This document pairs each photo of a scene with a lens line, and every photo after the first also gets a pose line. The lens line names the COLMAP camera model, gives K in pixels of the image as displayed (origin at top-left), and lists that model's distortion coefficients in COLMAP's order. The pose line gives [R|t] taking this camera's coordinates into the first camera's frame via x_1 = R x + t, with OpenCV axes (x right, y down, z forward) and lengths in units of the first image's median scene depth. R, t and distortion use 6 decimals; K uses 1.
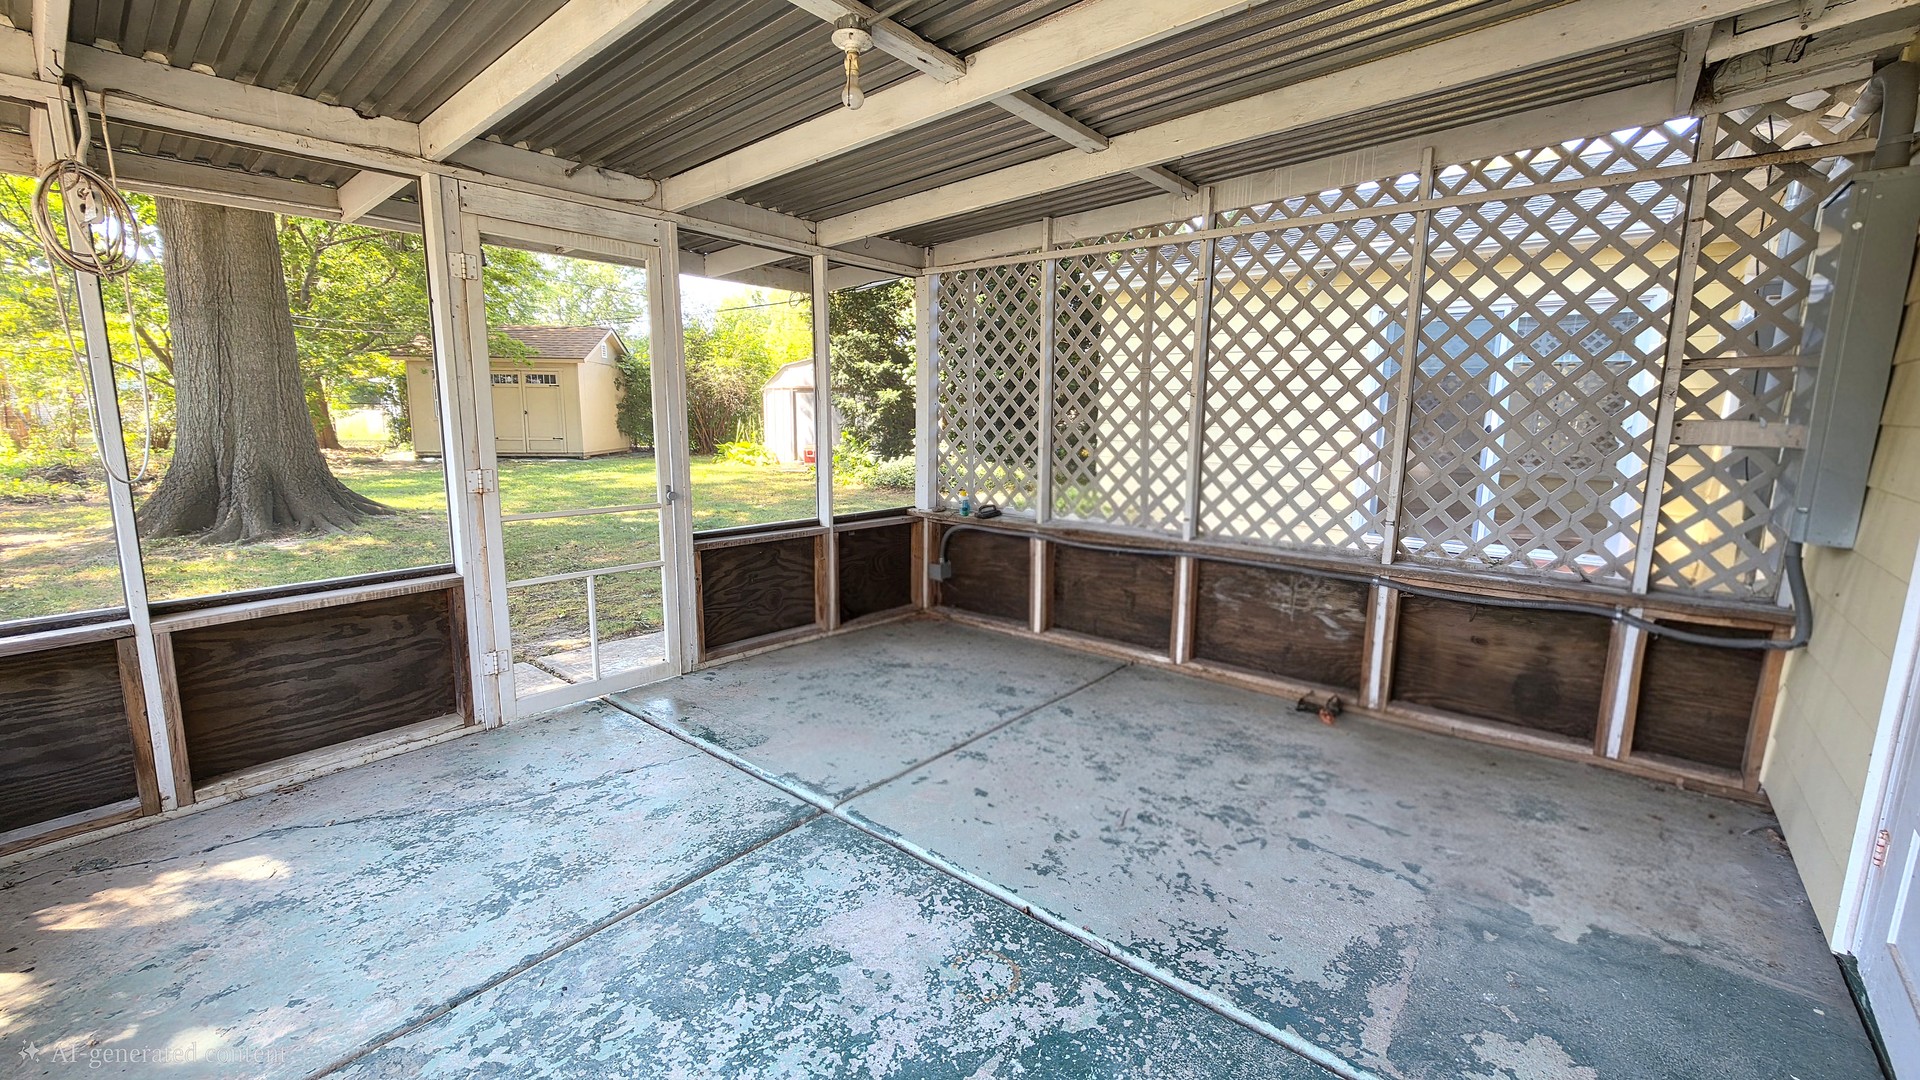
lens RADIAL K [[767.7, 0, 967.9], [0, 767.7, 532.9], [0, 0, 1]] dist [-0.001726, -0.001612]
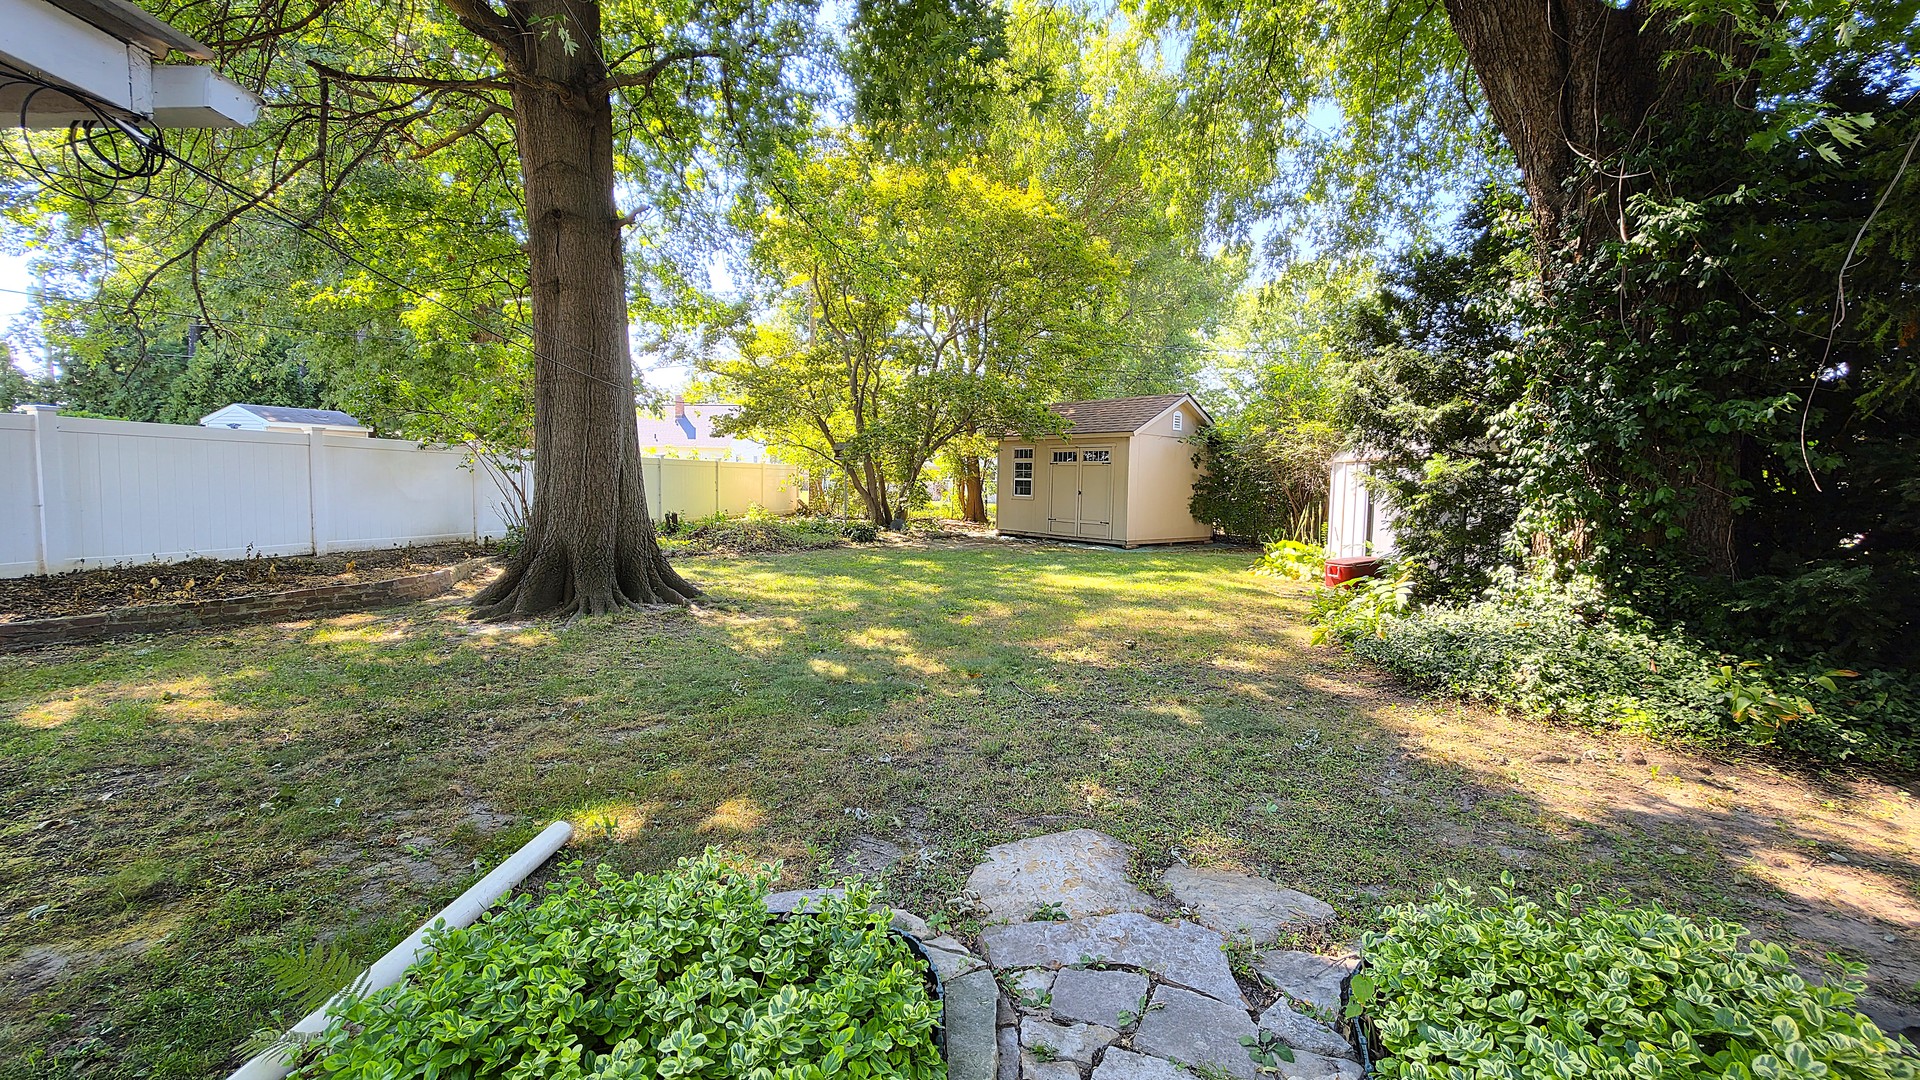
lens RADIAL K [[767.7, 0, 965.3], [0, 767.7, 531.4], [0, 0, 1]] dist [-0.001726, -0.001612]
pose [[0.592523, 0.055613, -0.803632, 0.170493], [-0.140238, 0.989502, -0.034923, -0.141750], [0.793253, 0.133392, 0.594101, 0.838207]]
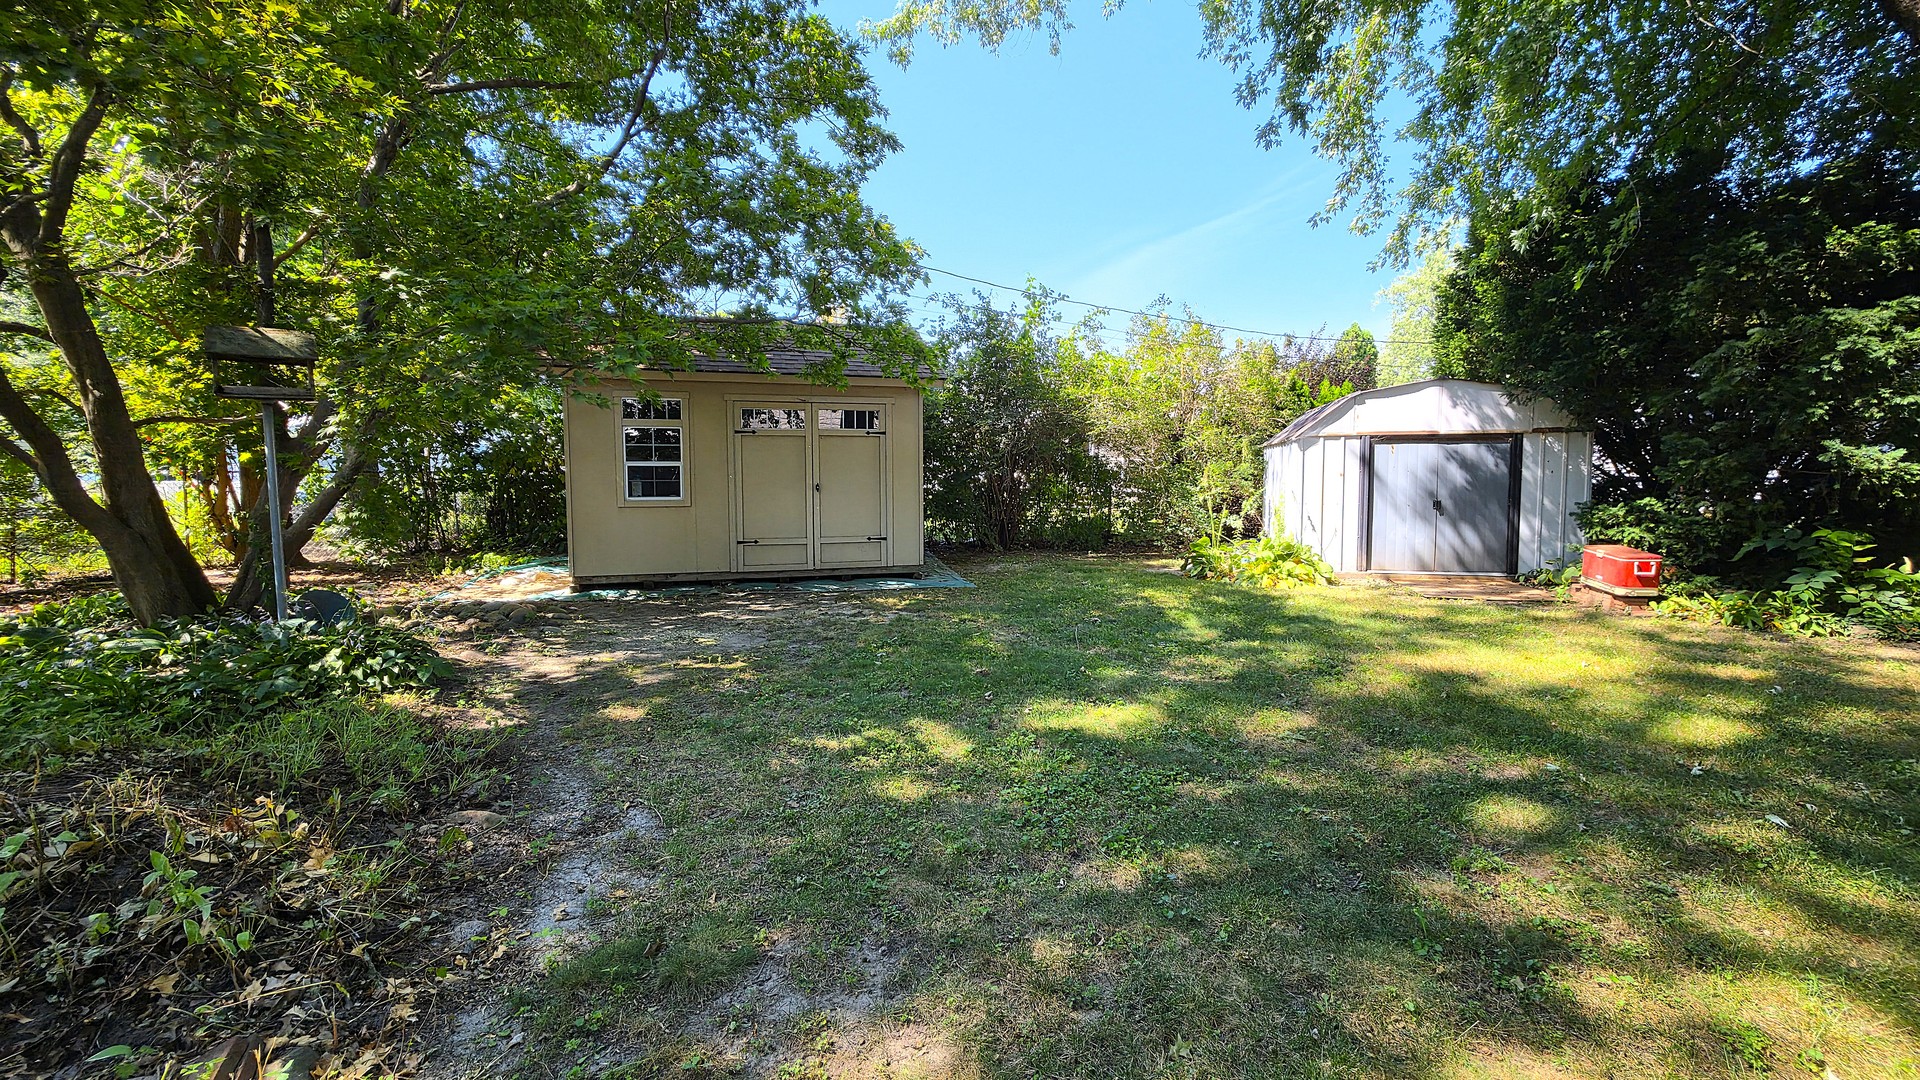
lens RADIAL K [[767.7, 0, 960.5], [0, 767.7, 535.7], [0, 0, 1]] dist [-0.001726, -0.001612]
pose [[0.981806, -0.028382, 0.187755, -1.341725], [0.041895, 0.996778, -0.068400, -0.205897], [-0.185208, 0.075022, 0.979831, 1.175495]]
